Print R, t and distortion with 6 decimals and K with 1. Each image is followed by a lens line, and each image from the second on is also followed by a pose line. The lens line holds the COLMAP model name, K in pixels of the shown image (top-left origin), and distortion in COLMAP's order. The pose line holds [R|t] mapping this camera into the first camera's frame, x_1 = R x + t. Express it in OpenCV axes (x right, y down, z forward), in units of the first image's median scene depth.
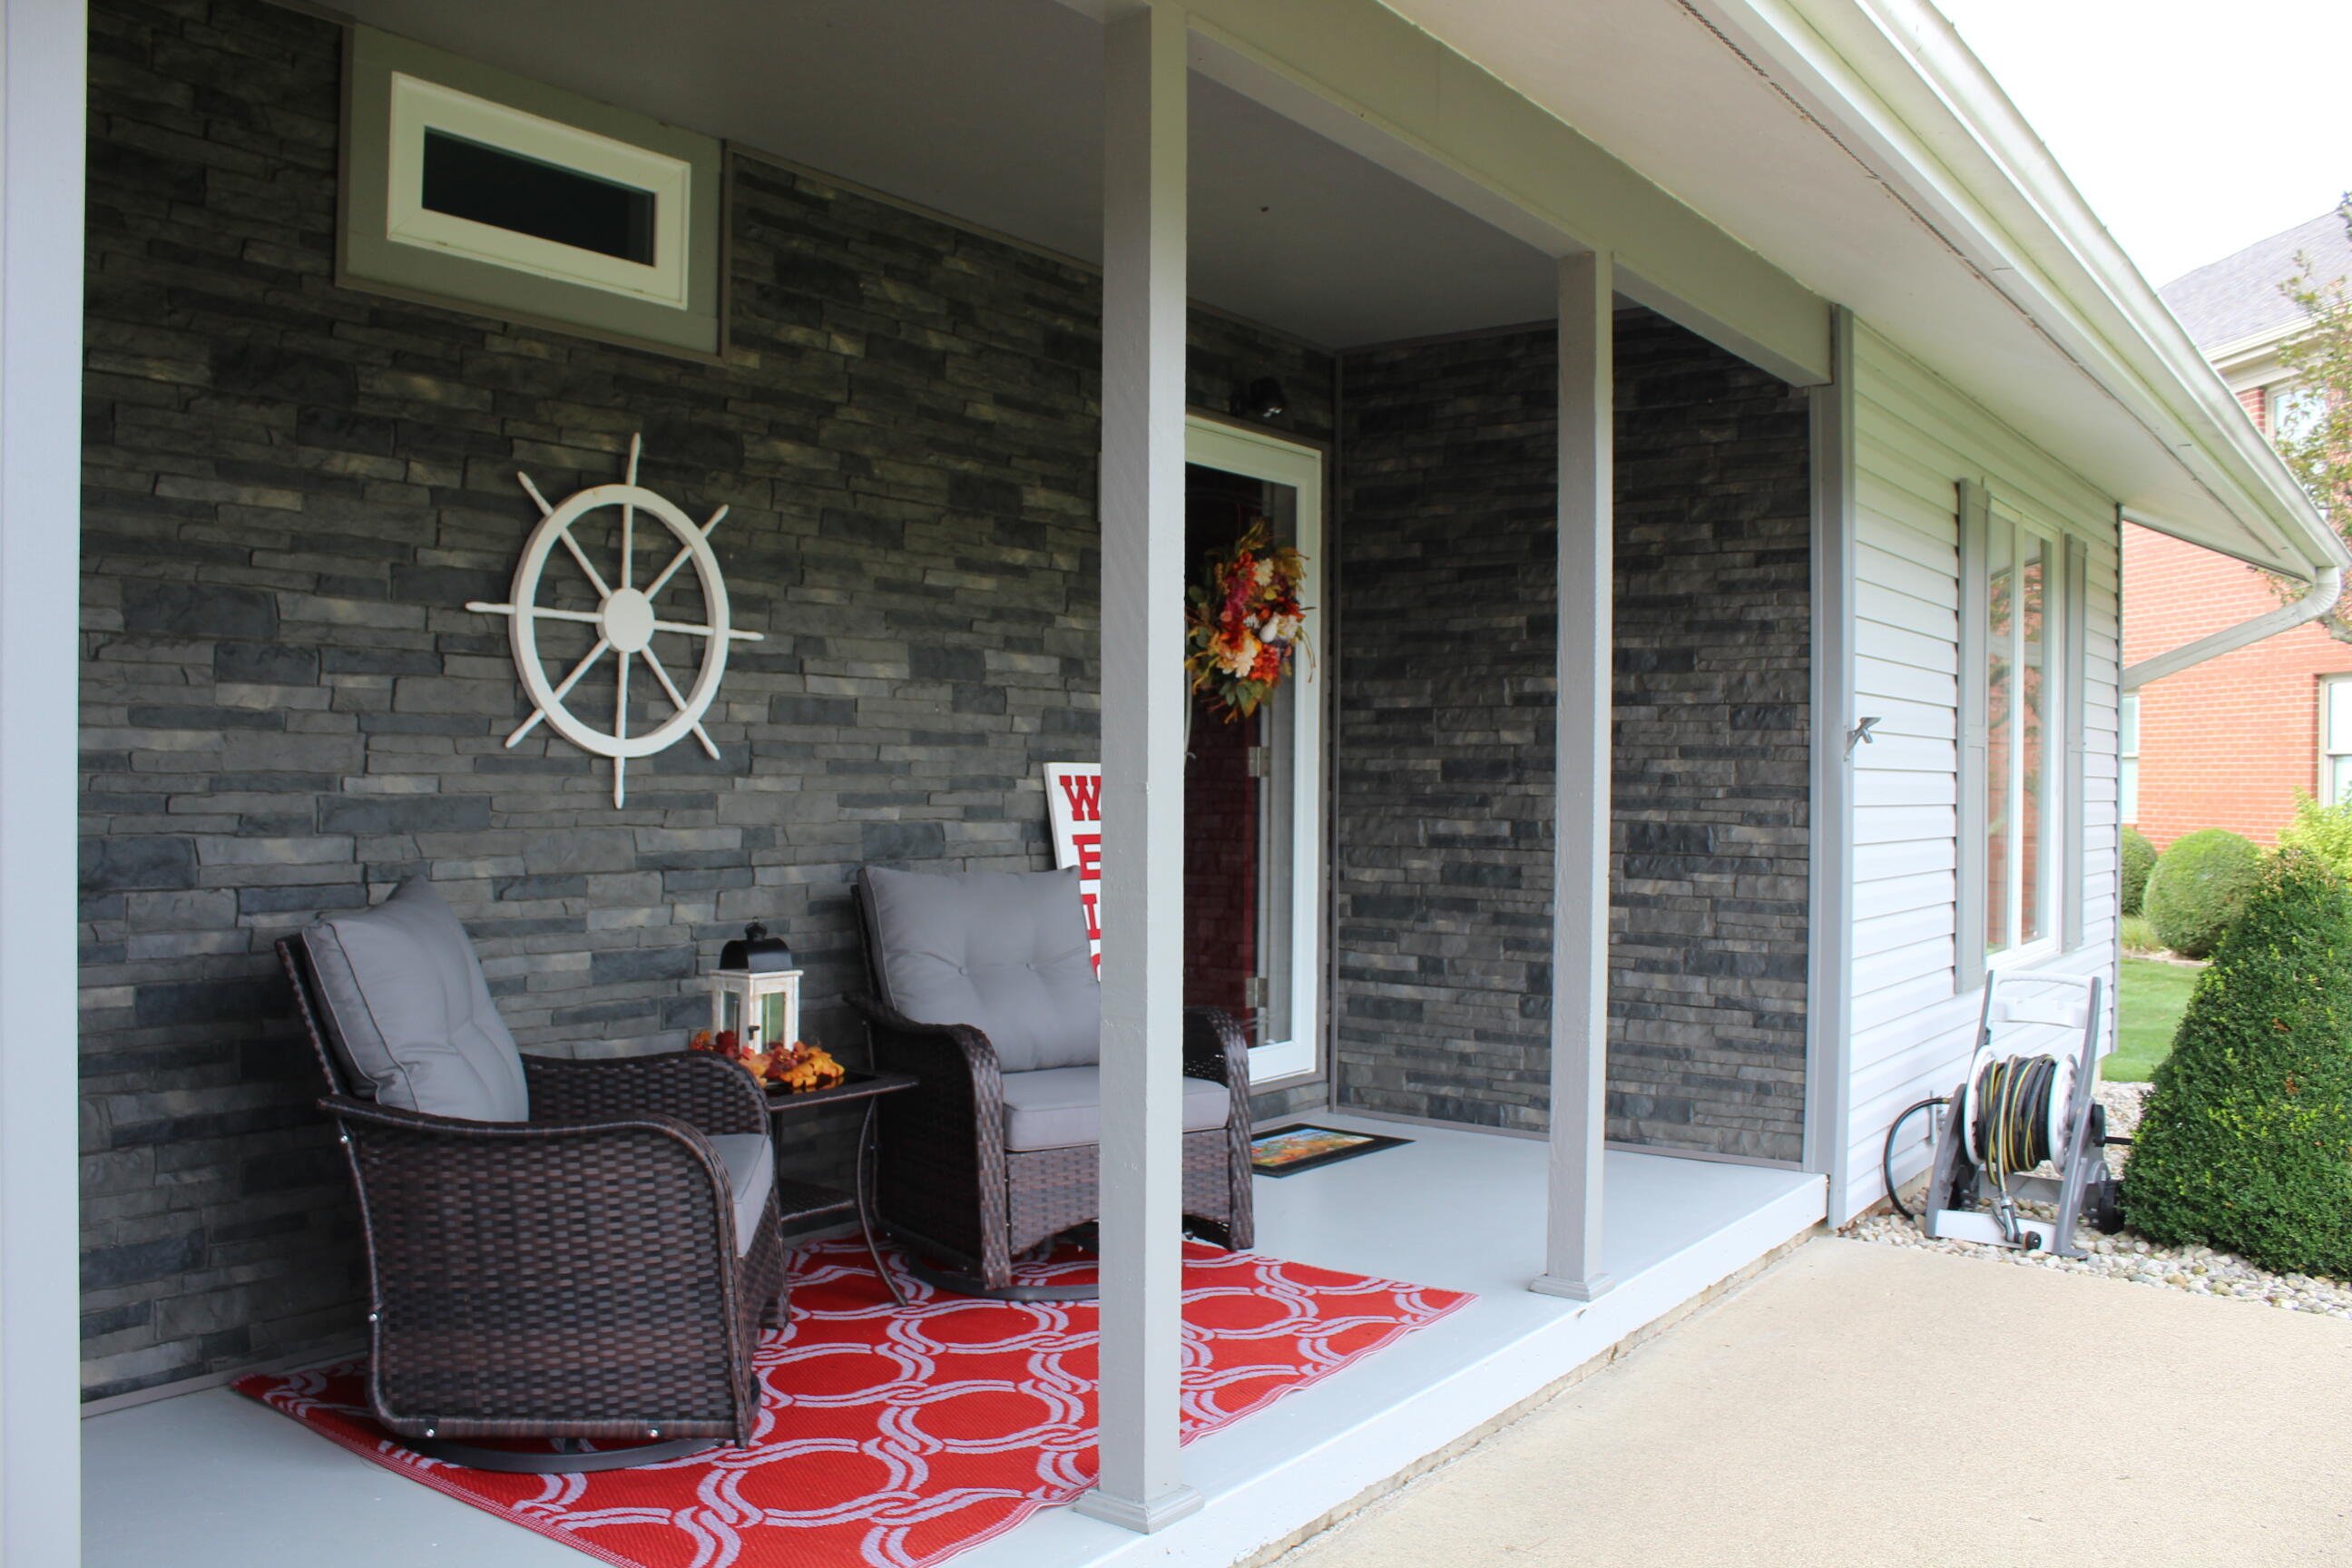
lens RADIAL K [[1953.3, 0, 1144.7], [0, 1953.3, 778.2], [0, 0, 1]] dist [-0.162883, 0.134137]
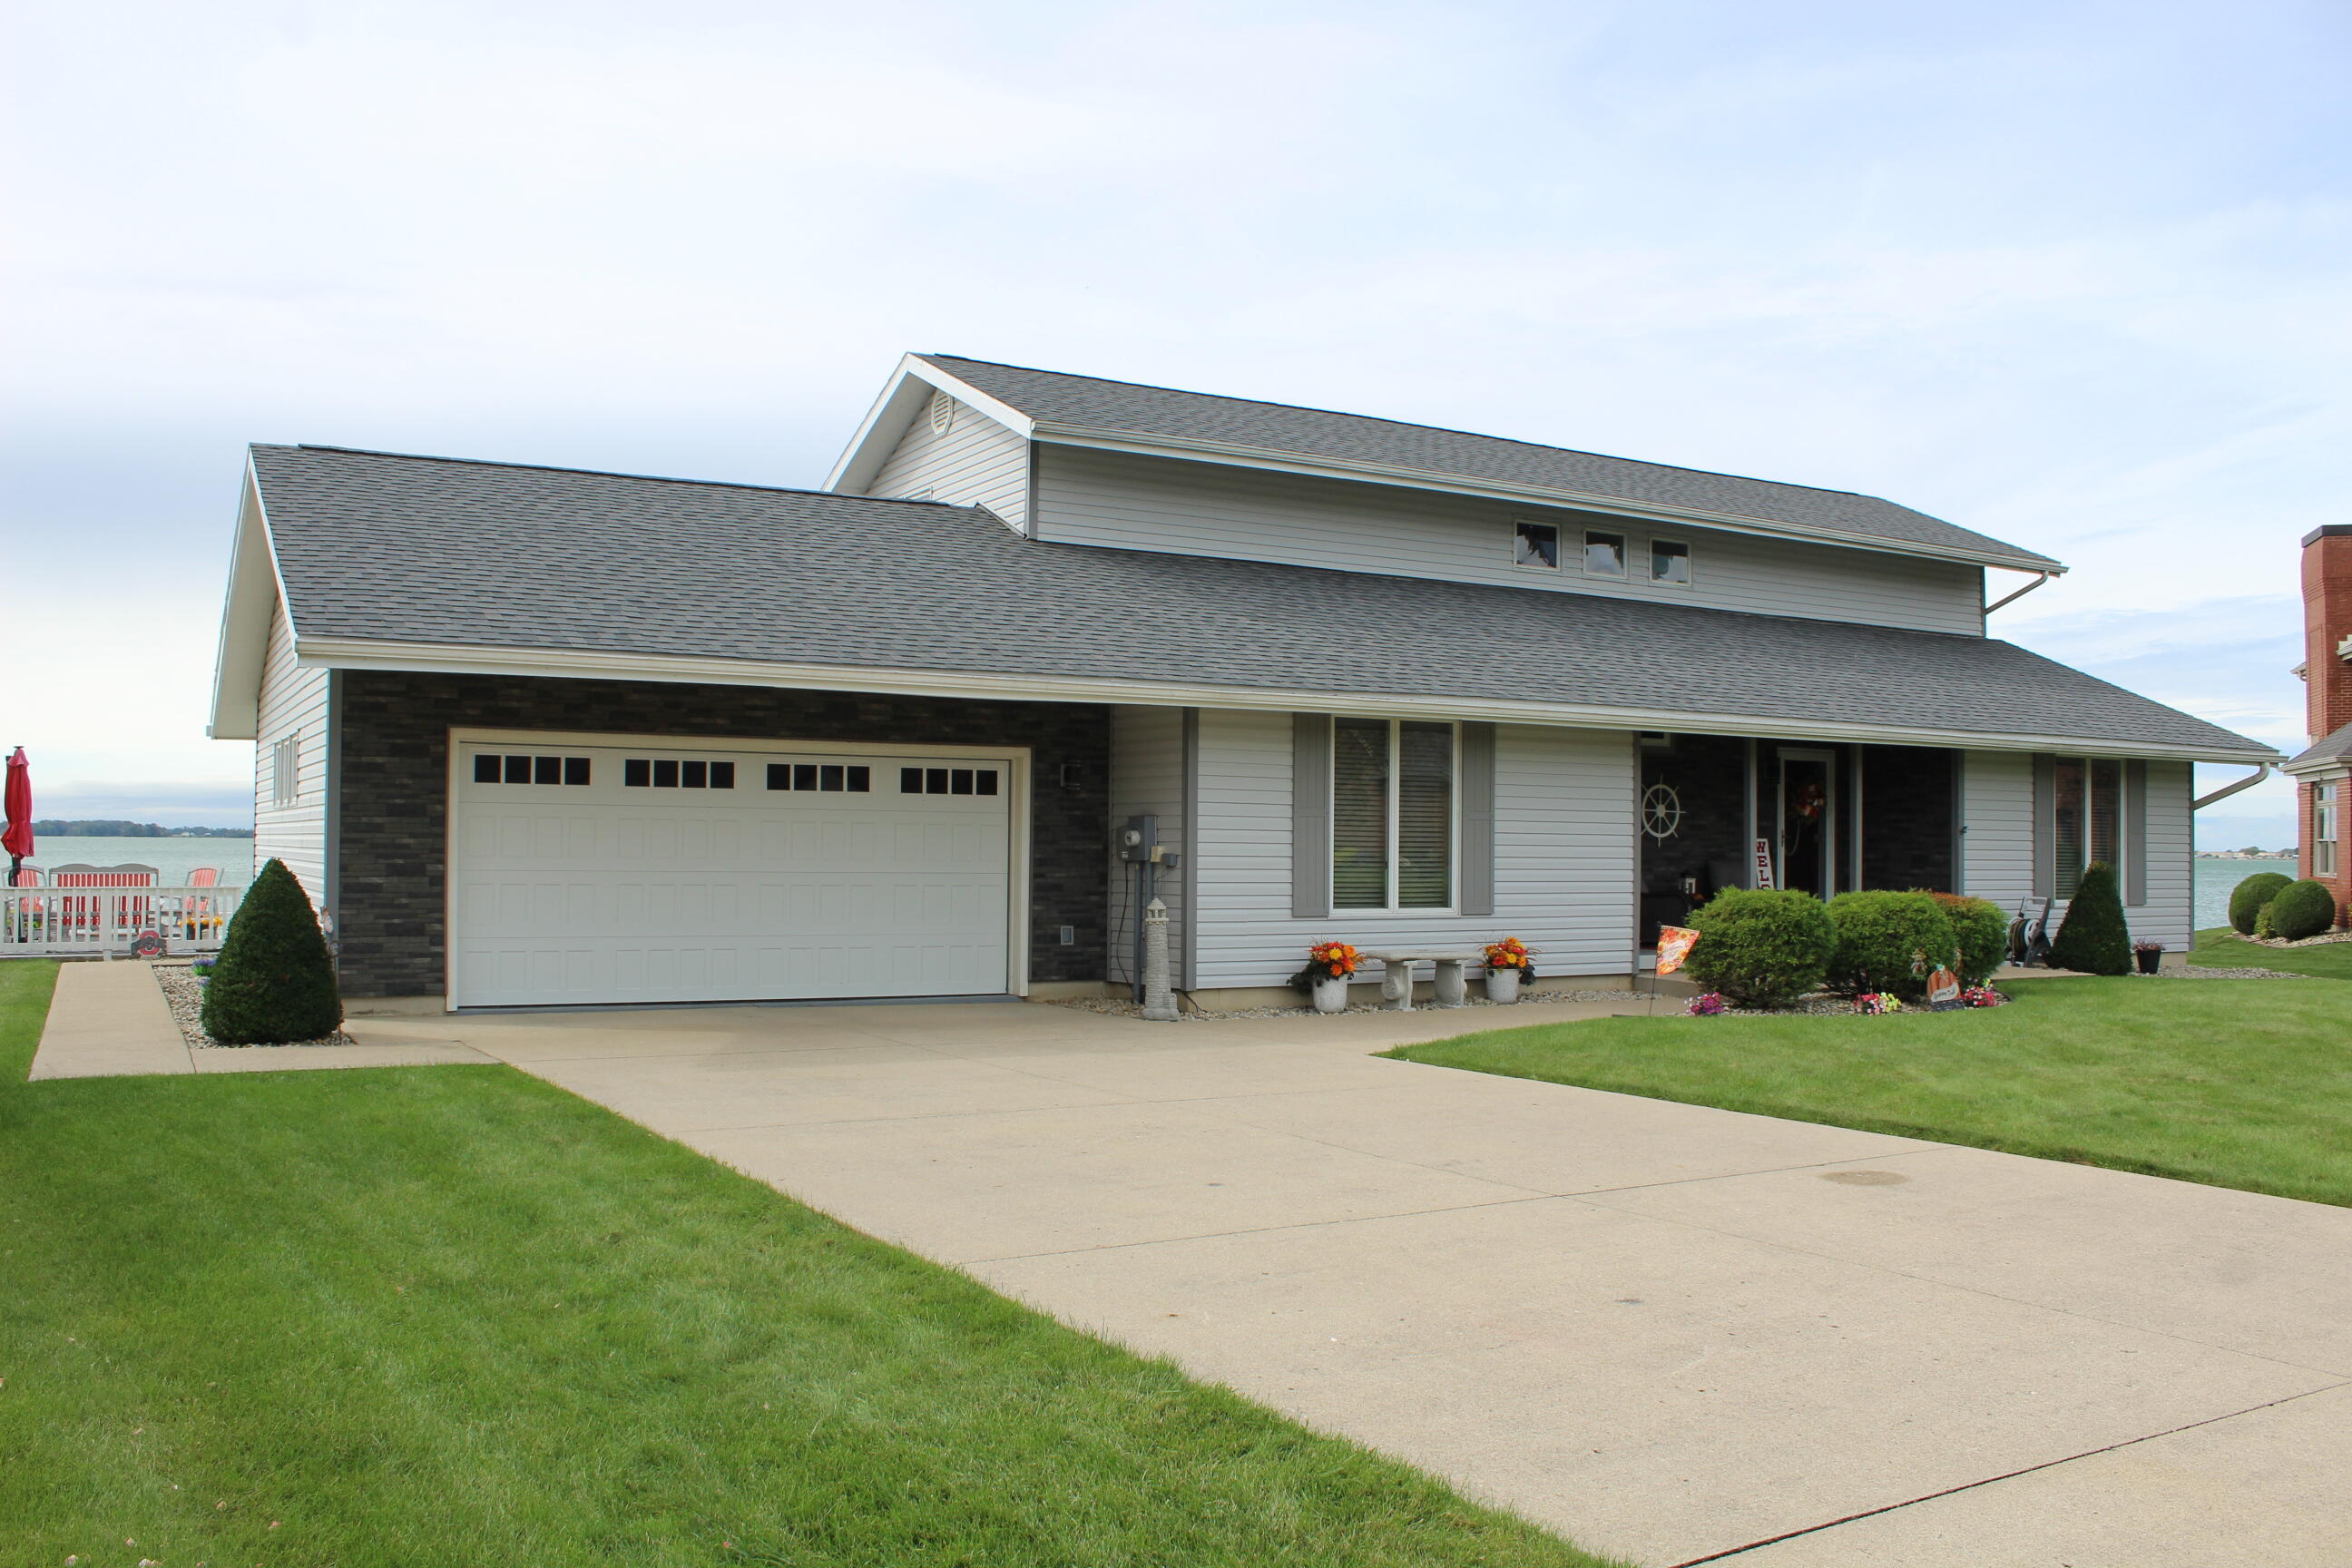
lens RADIAL K [[1953.3, 0, 1171.4], [0, 1953.3, 803.6], [0, 0, 1]] dist [-0.162883, 0.134137]
pose [[0.920077, -0.006738, -0.391679, 0.393107], [-0.003801, 0.999651, -0.026125, 0.027641], [0.391719, 0.025526, 0.919731, -3.038468]]
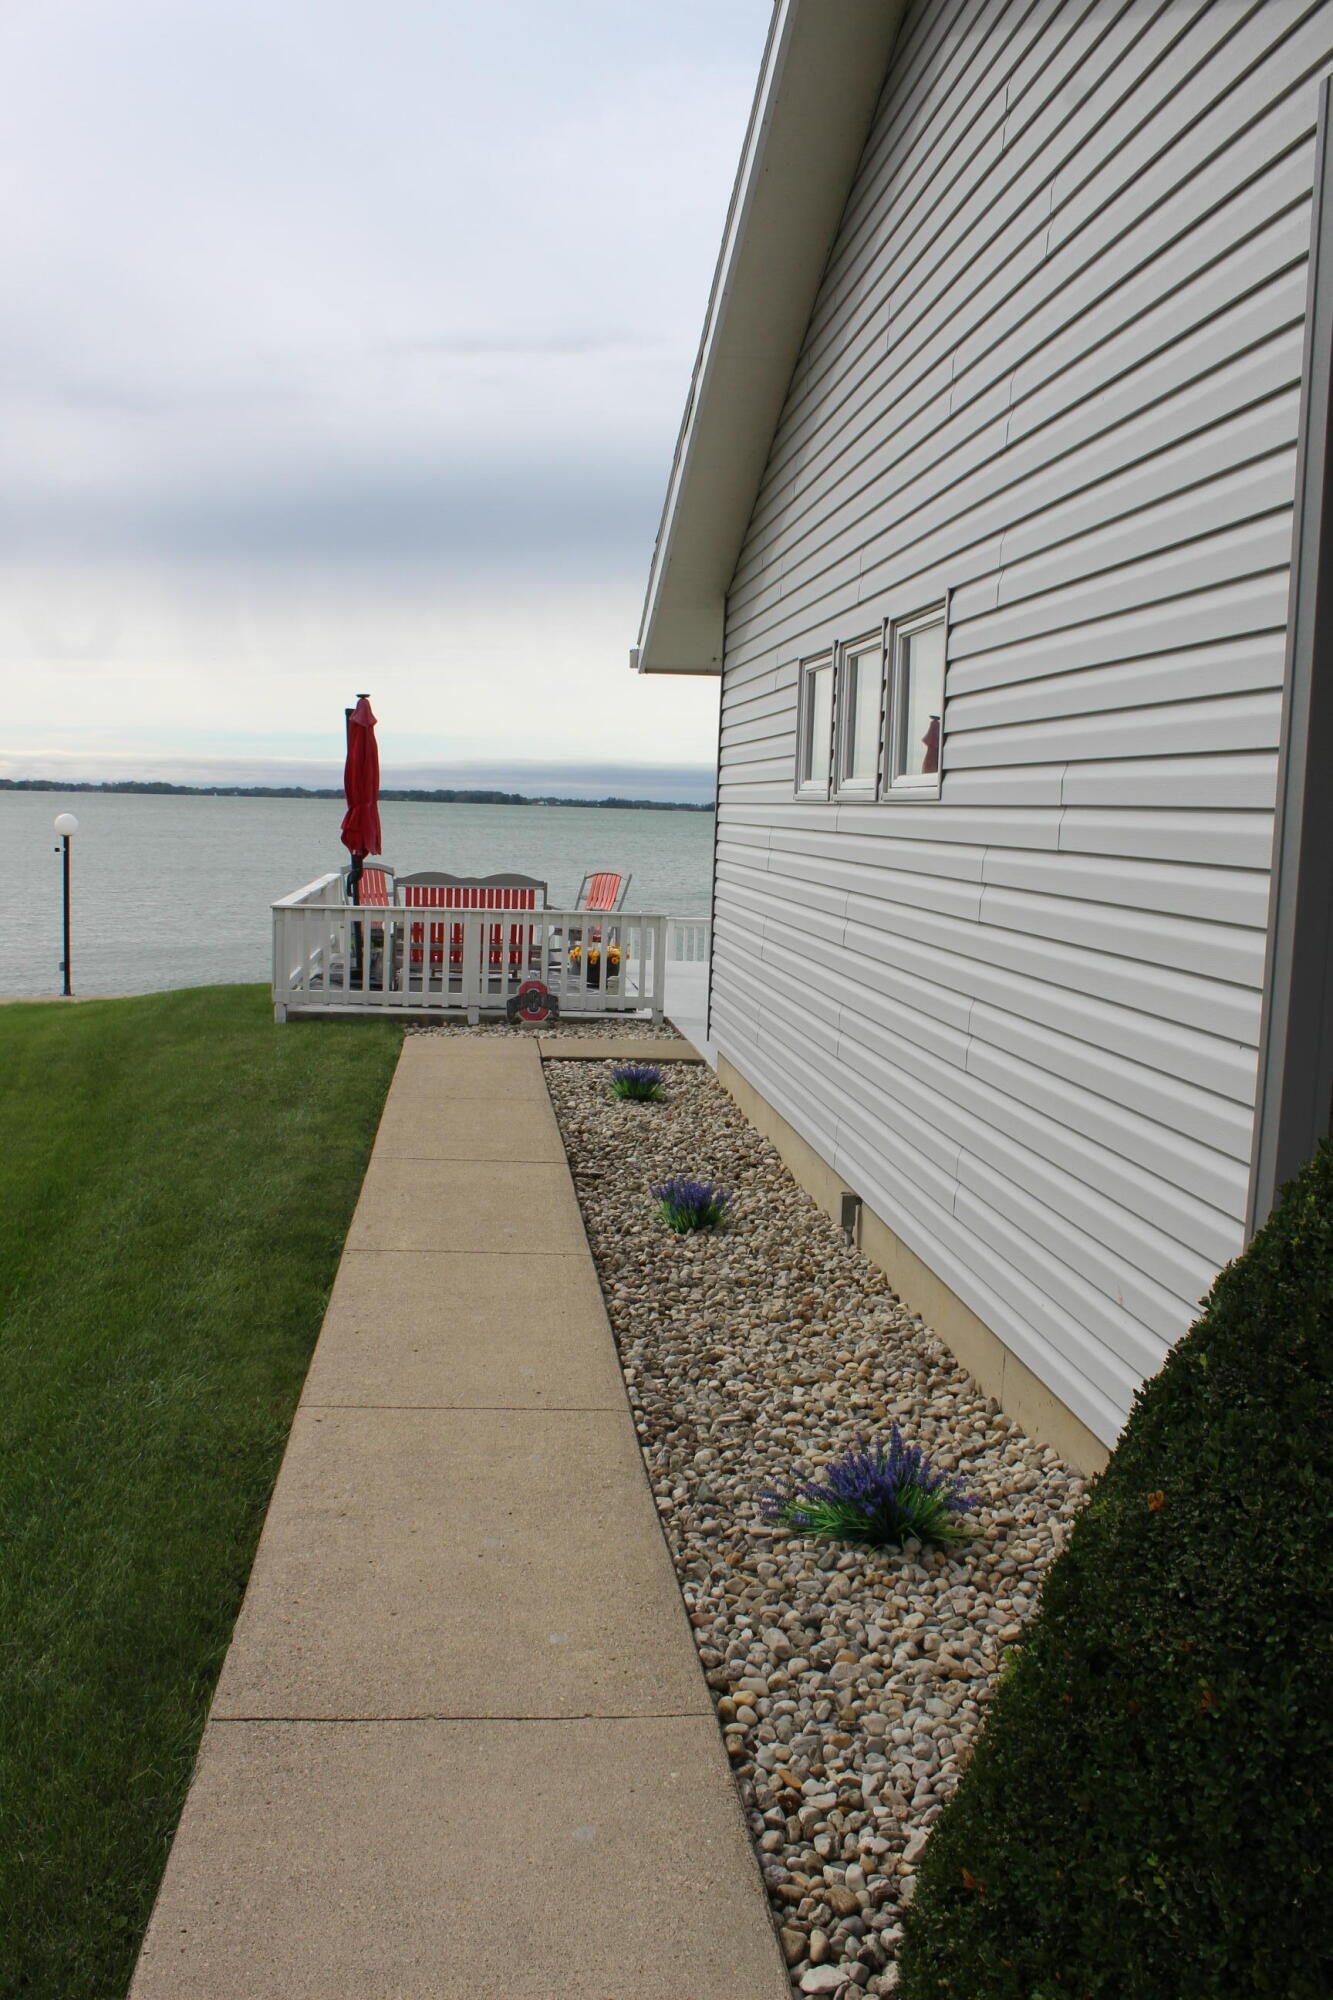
lens RADIAL K [[1661.0, 0, 671.0], [0, 1661.0, 1004.8], [0, 0, 1]] dist [-0.162883, 0.134137]
pose [[0.692305, 0.105614, -0.713834, -1.342512], [-0.036618, 0.993099, 0.111418, -0.021841], [0.720675, -0.050997, 0.691395, -1.699775]]
